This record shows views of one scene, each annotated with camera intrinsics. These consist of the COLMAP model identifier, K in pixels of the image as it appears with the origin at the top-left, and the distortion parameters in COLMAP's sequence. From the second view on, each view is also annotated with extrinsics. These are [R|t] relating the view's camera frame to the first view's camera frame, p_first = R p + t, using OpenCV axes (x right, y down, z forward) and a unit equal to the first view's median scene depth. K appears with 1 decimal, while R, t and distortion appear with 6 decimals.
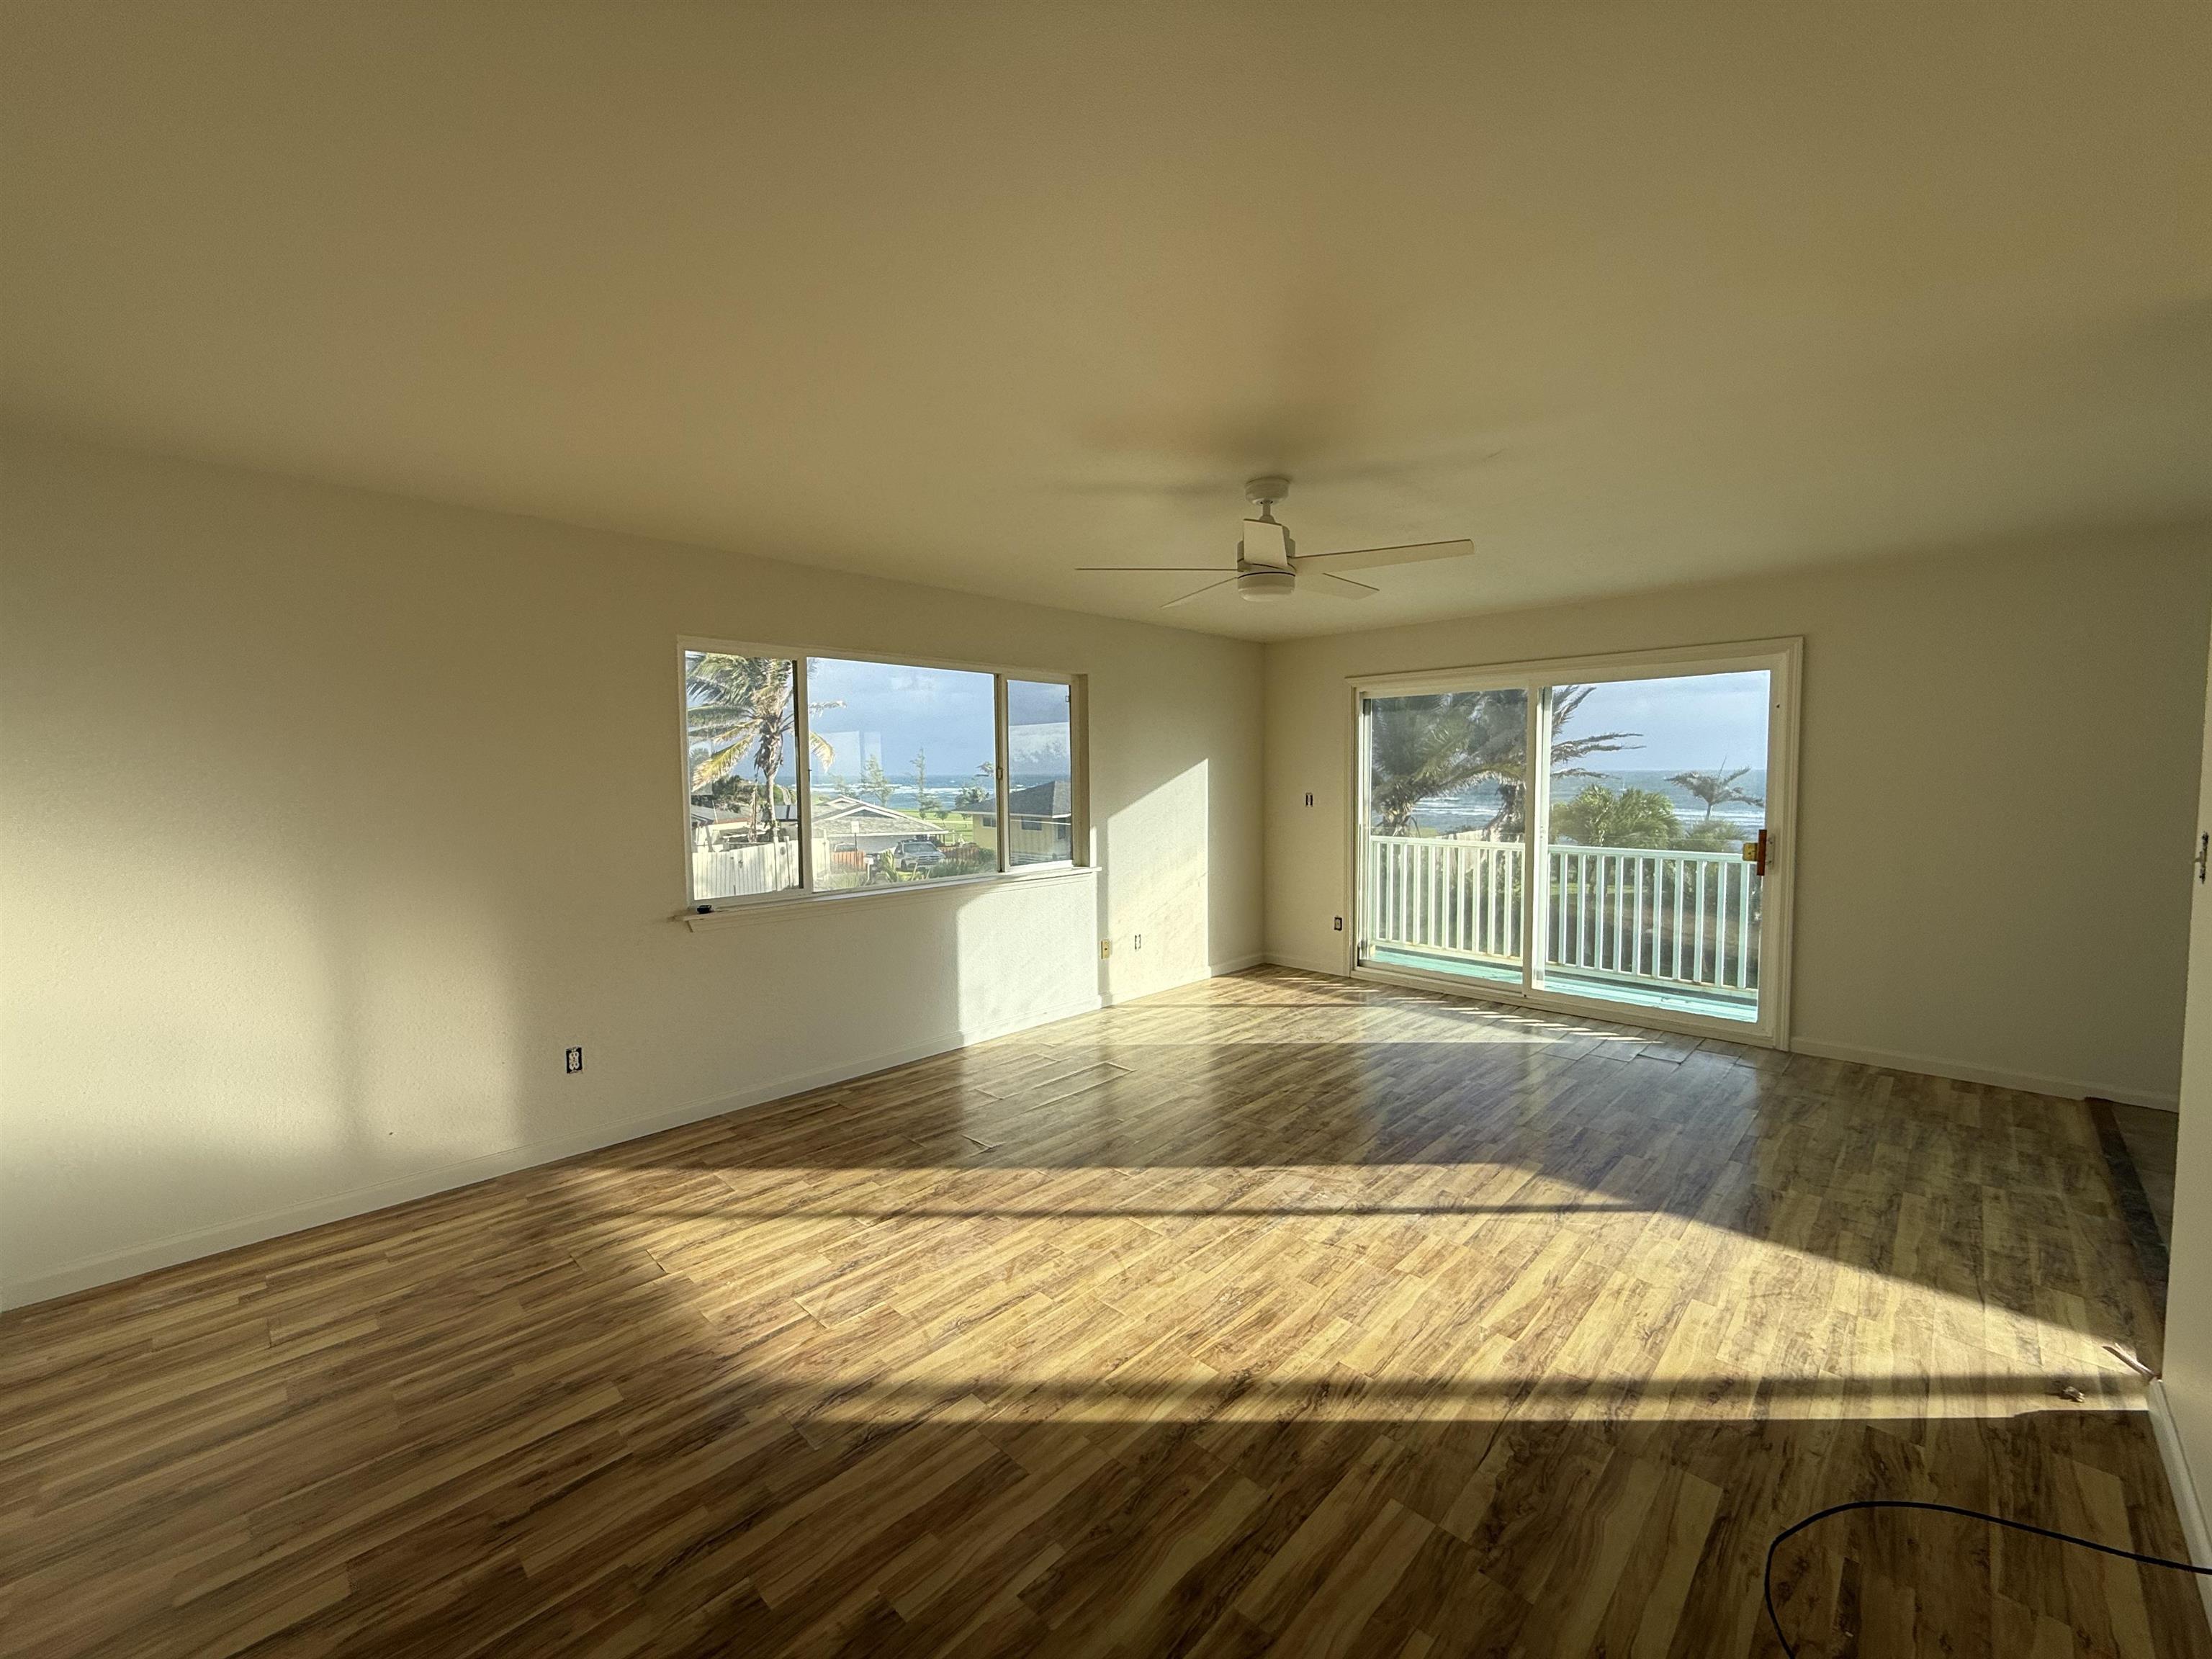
lens RADIAL K [[881.4, 0, 1106.0], [0, 881.4, 829.5], [0, 0, 1]] dist [0.004267, -0.000306]
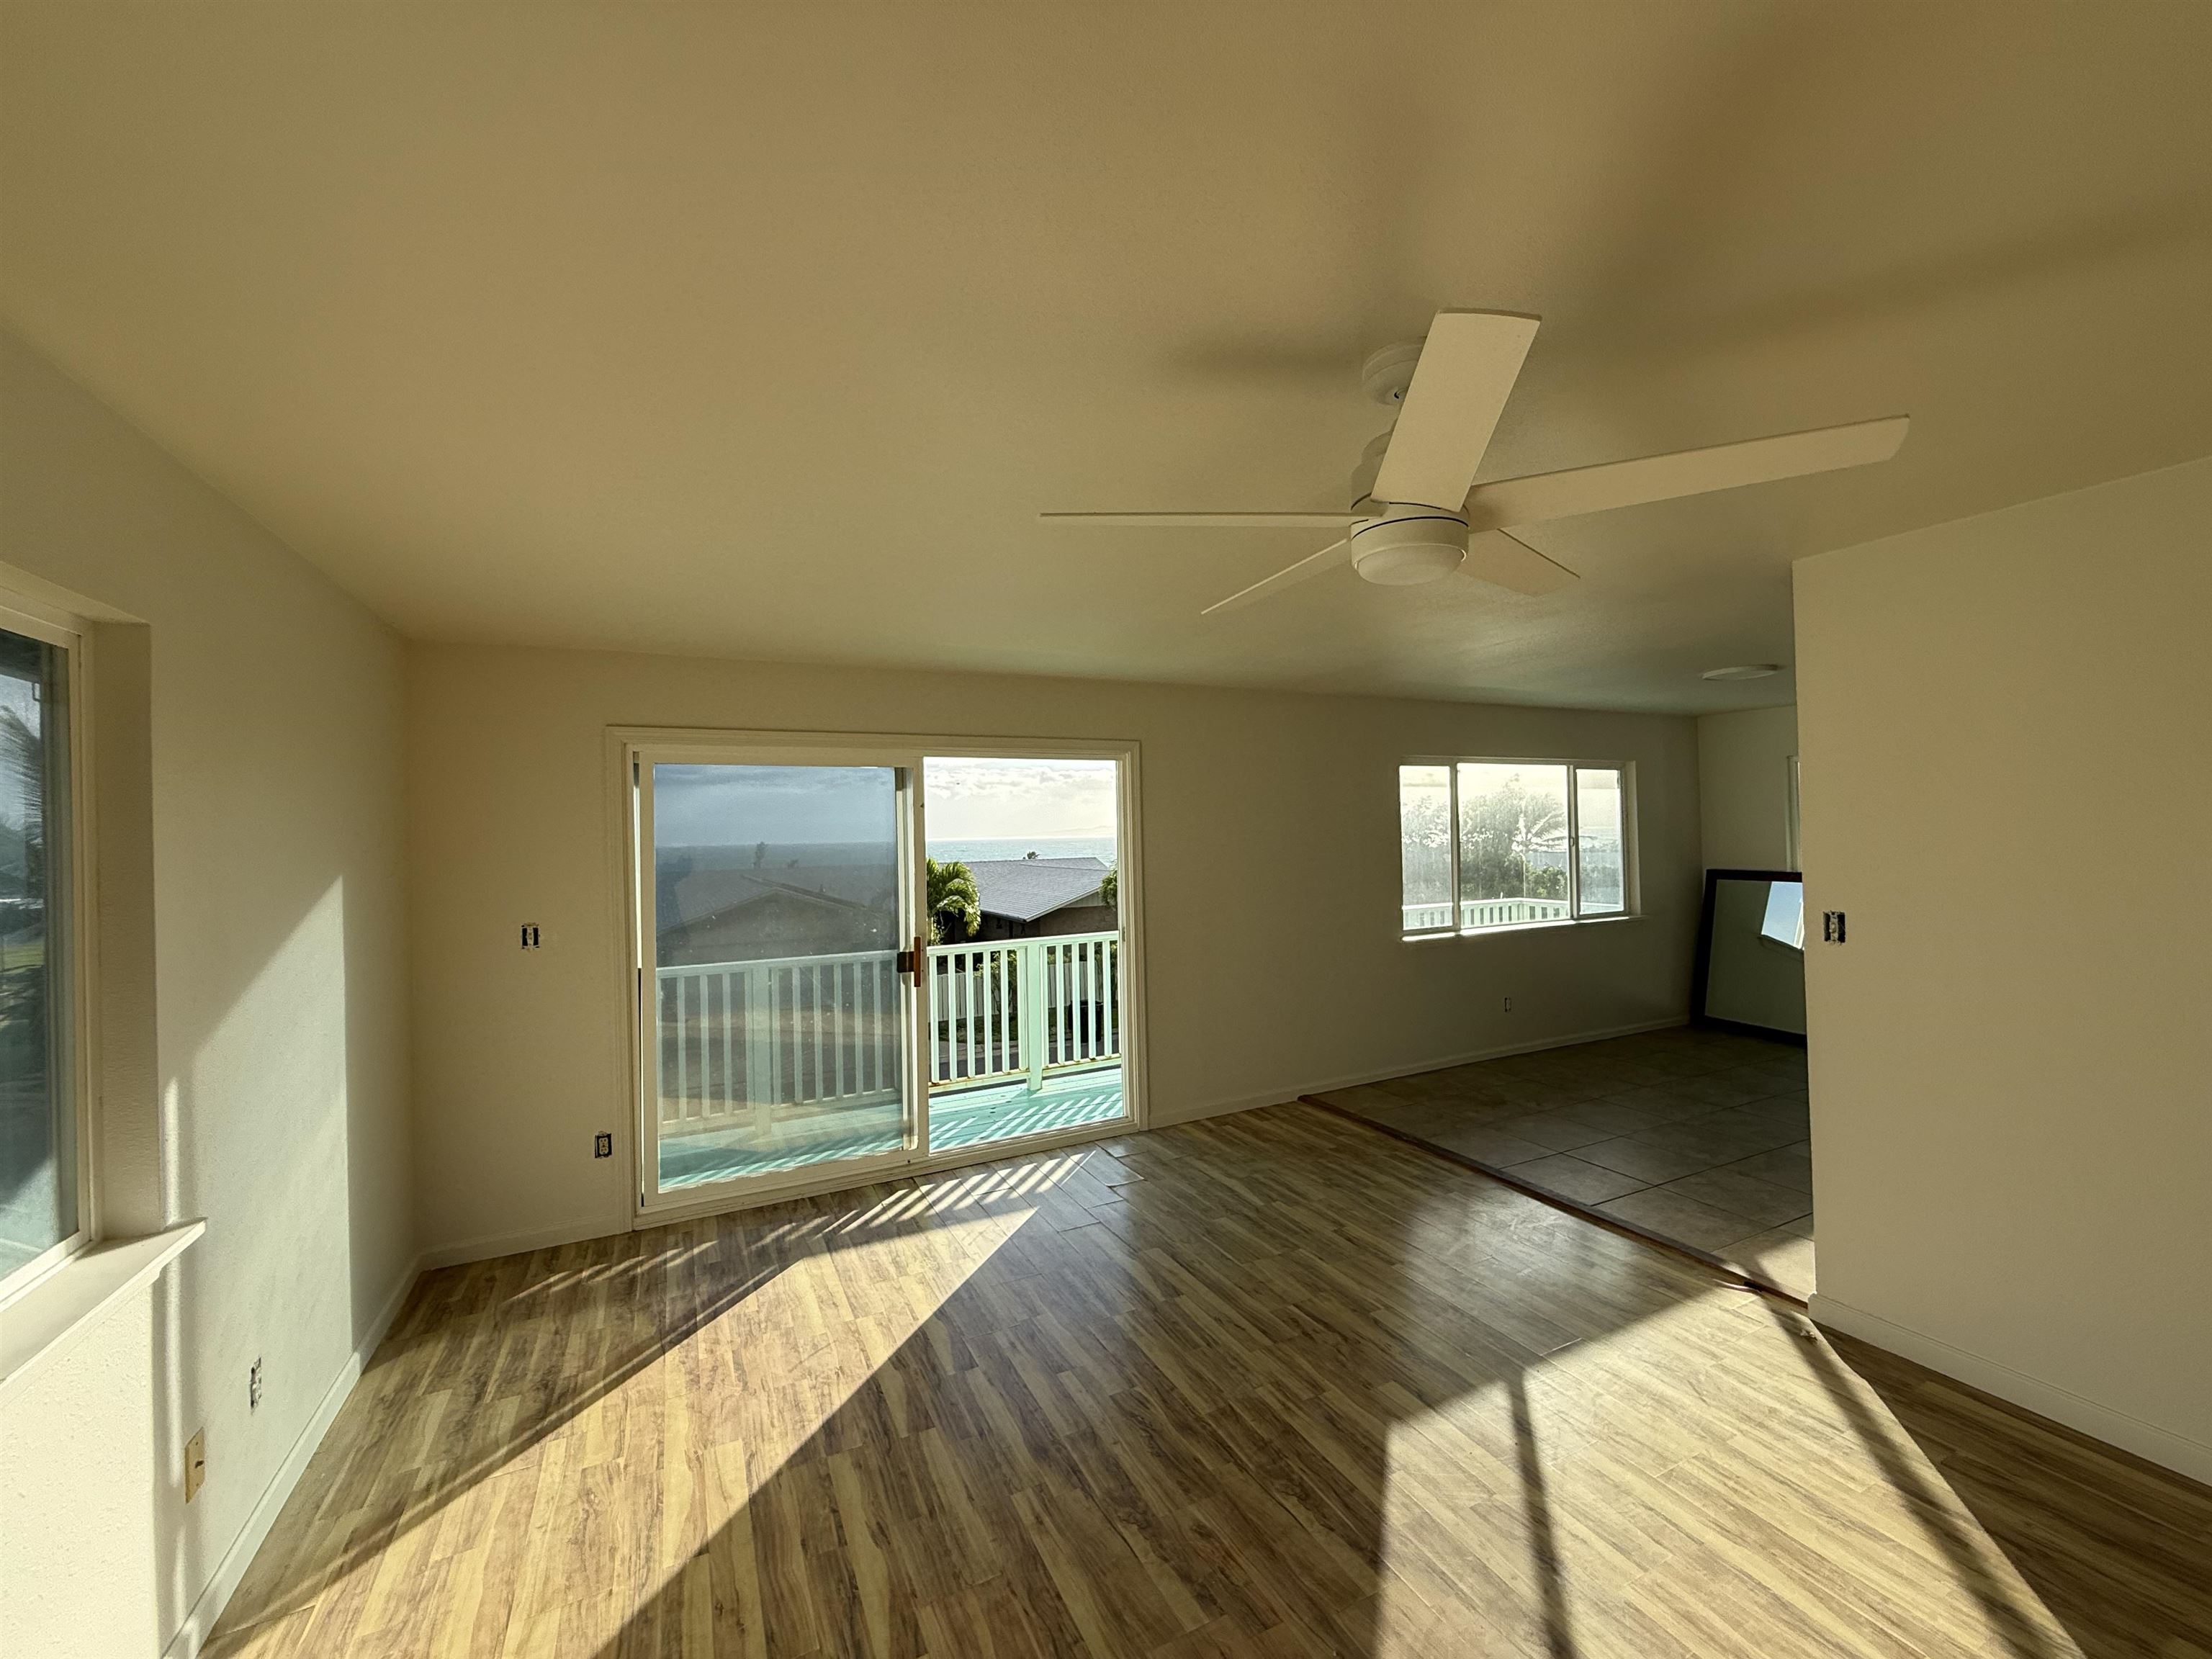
lens RADIAL K [[881.4, 0, 1106.0], [0, 881.4, 829.5], [0, 0, 1]] dist [0.004267, -0.000306]
pose [[0.337993, 0.004925, 0.941136, -0.258347], [0.080624, 0.996159, -0.034168, -0.080682], [-0.937689, 0.087427, 0.336298, 0.720310]]
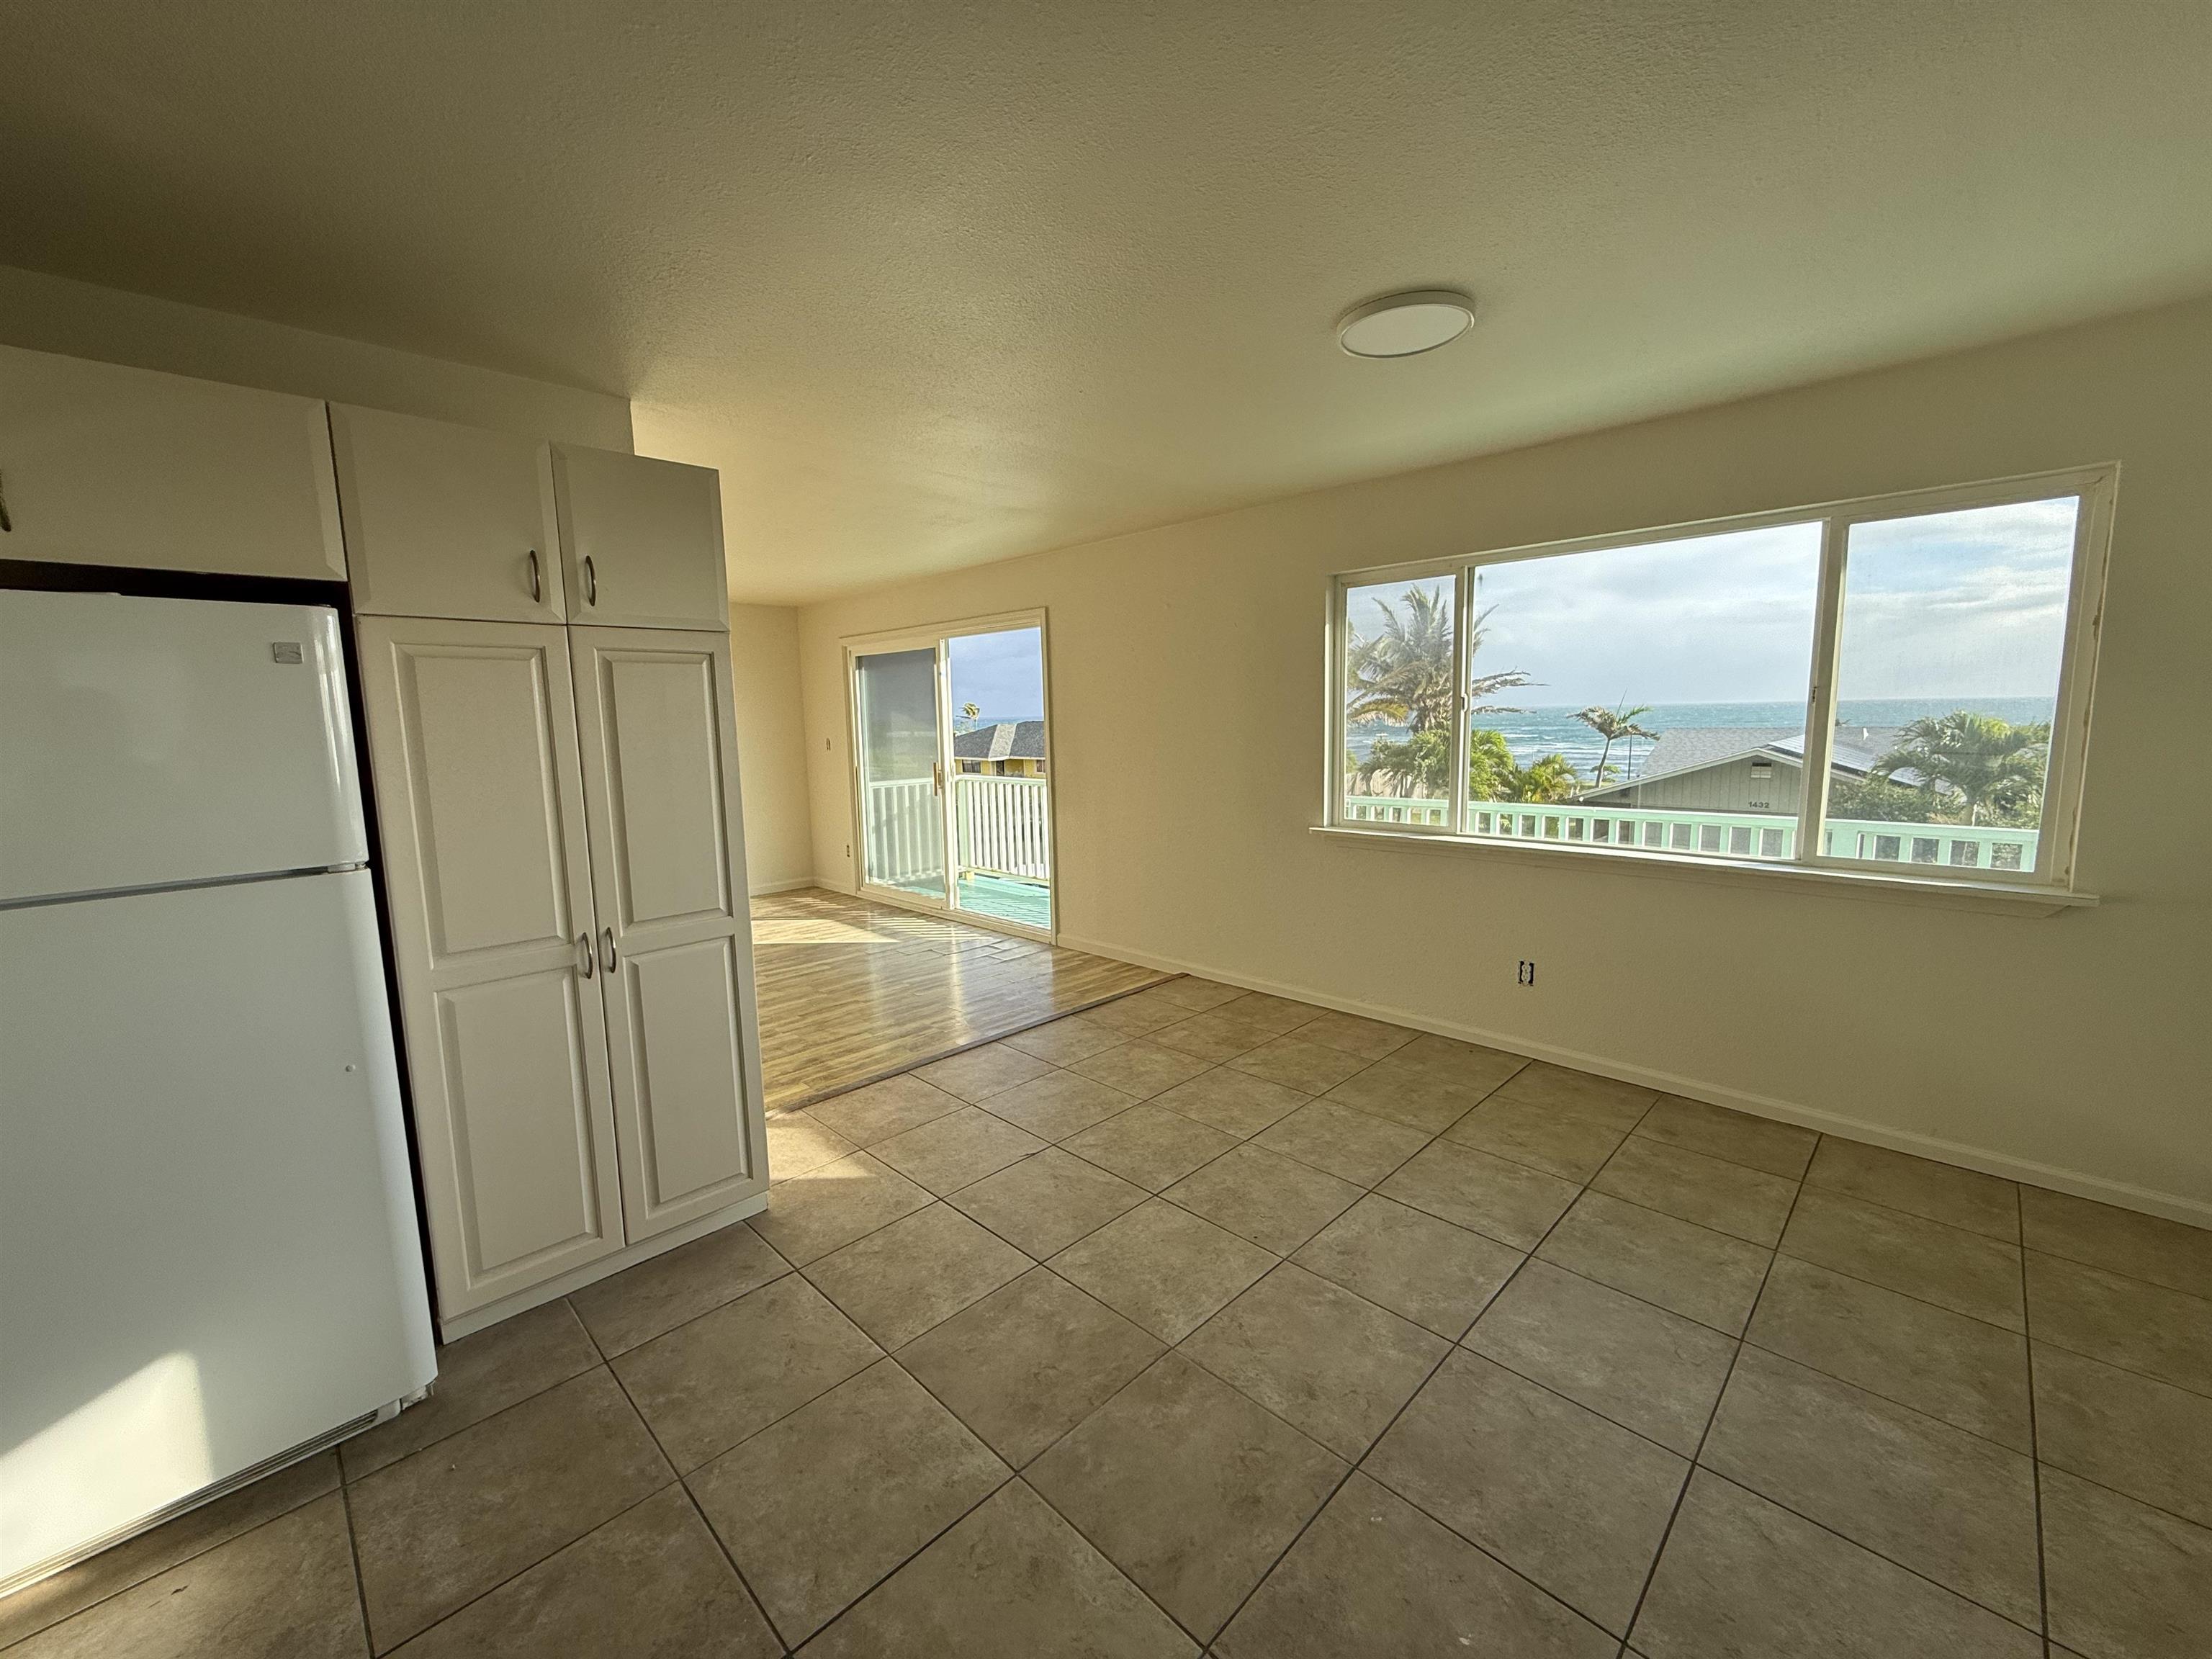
lens RADIAL K [[881.4, 0, 1106.0], [0, 881.4, 829.5], [0, 0, 1]] dist [0.004267, -0.000306]
pose [[0.999838, -0.011664, -0.013718, 0.935365], [0.012547, 0.997731, 0.066153, 0.007651], [0.012915, -0.066315, 0.997715, -0.242014]]
